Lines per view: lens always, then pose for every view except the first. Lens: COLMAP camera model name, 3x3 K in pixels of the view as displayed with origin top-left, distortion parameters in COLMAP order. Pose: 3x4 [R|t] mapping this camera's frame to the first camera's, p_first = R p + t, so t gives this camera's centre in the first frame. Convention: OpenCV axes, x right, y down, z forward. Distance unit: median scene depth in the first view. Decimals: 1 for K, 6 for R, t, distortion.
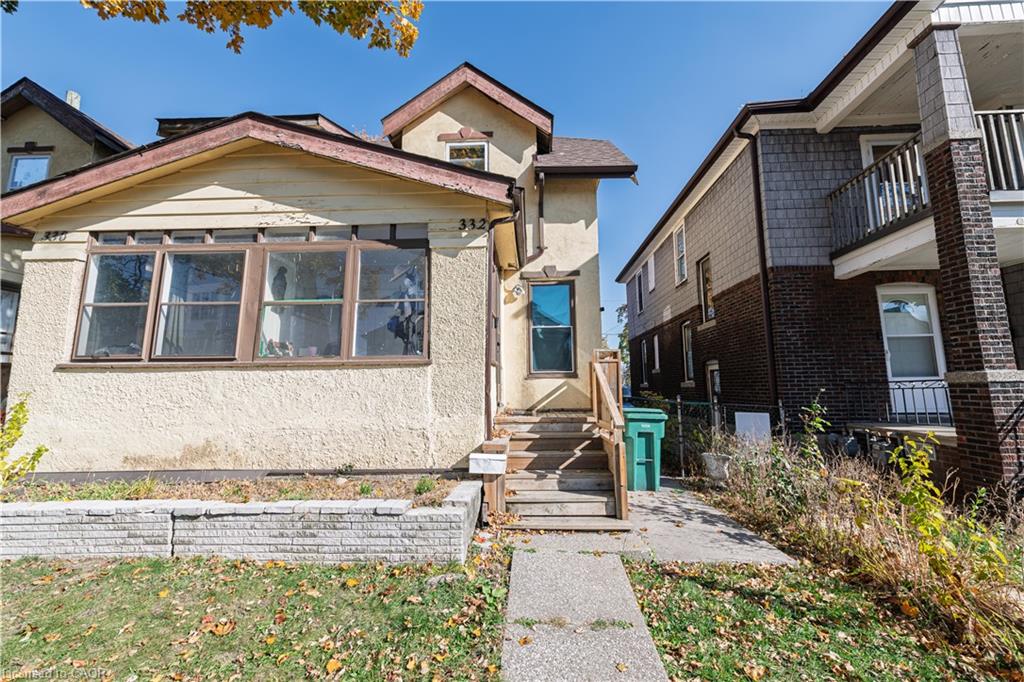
lens RADIAL K [[399.5, 0, 512.1], [0, 399.5, 336.3], [0, 0, 1]] dist [0.006857, -0.000904]
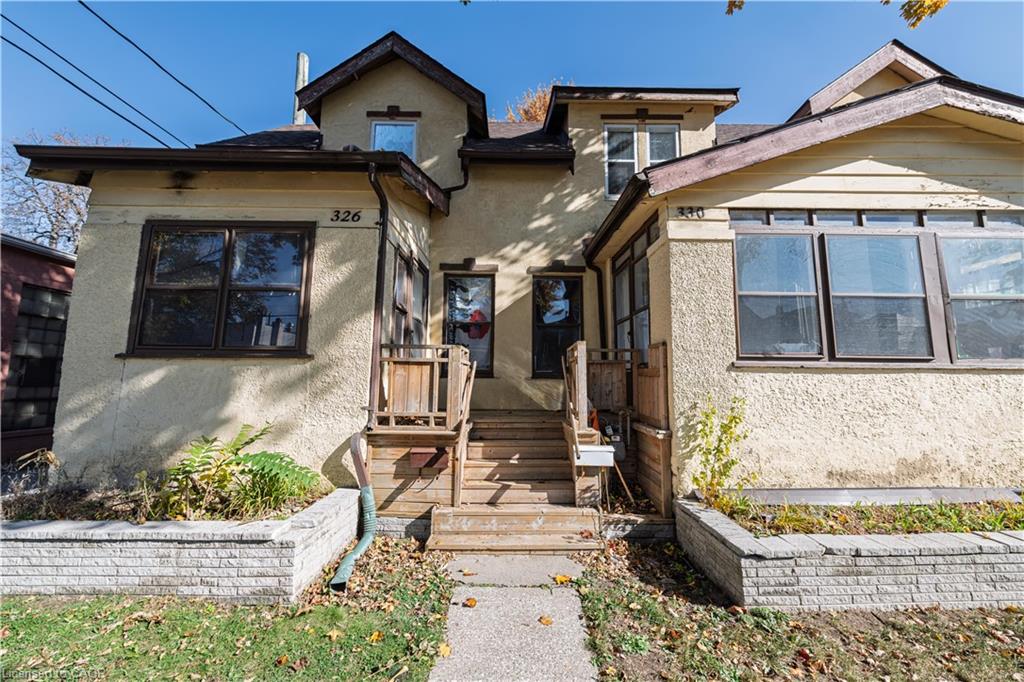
lens RADIAL K [[399.5, 0, 519.3], [0, 399.5, 337.4], [0, 0, 1]] dist [0.006857, -0.000904]
pose [[0.998488, 0.020730, 0.050902, -1.566699], [-0.021375, 0.999698, 0.012162, 0.015251], [-0.050635, -0.013232, 0.998630, 0.166559]]
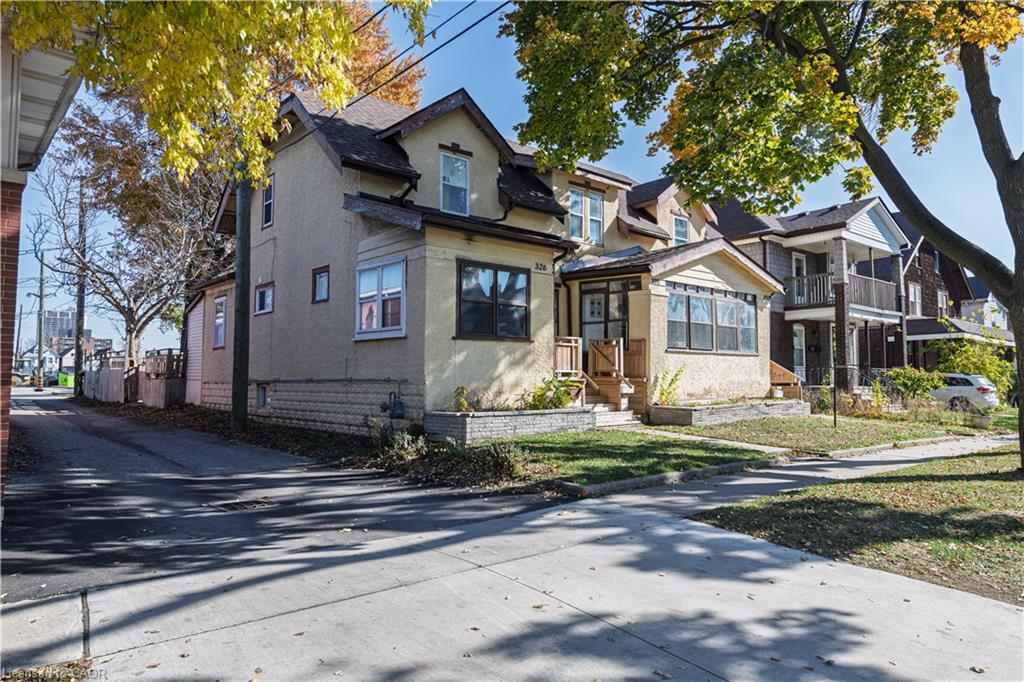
lens RADIAL K [[683.8, 0, 514.9], [0, 683.8, 346.7], [0, 0, 1]] dist [0.019415, 0.000721]
pose [[0.715702, 0.041346, 0.697181, -3.943054], [-0.095706, 0.994635, 0.039262, -0.005966], [-0.691817, -0.094825, 0.715820, -0.909806]]
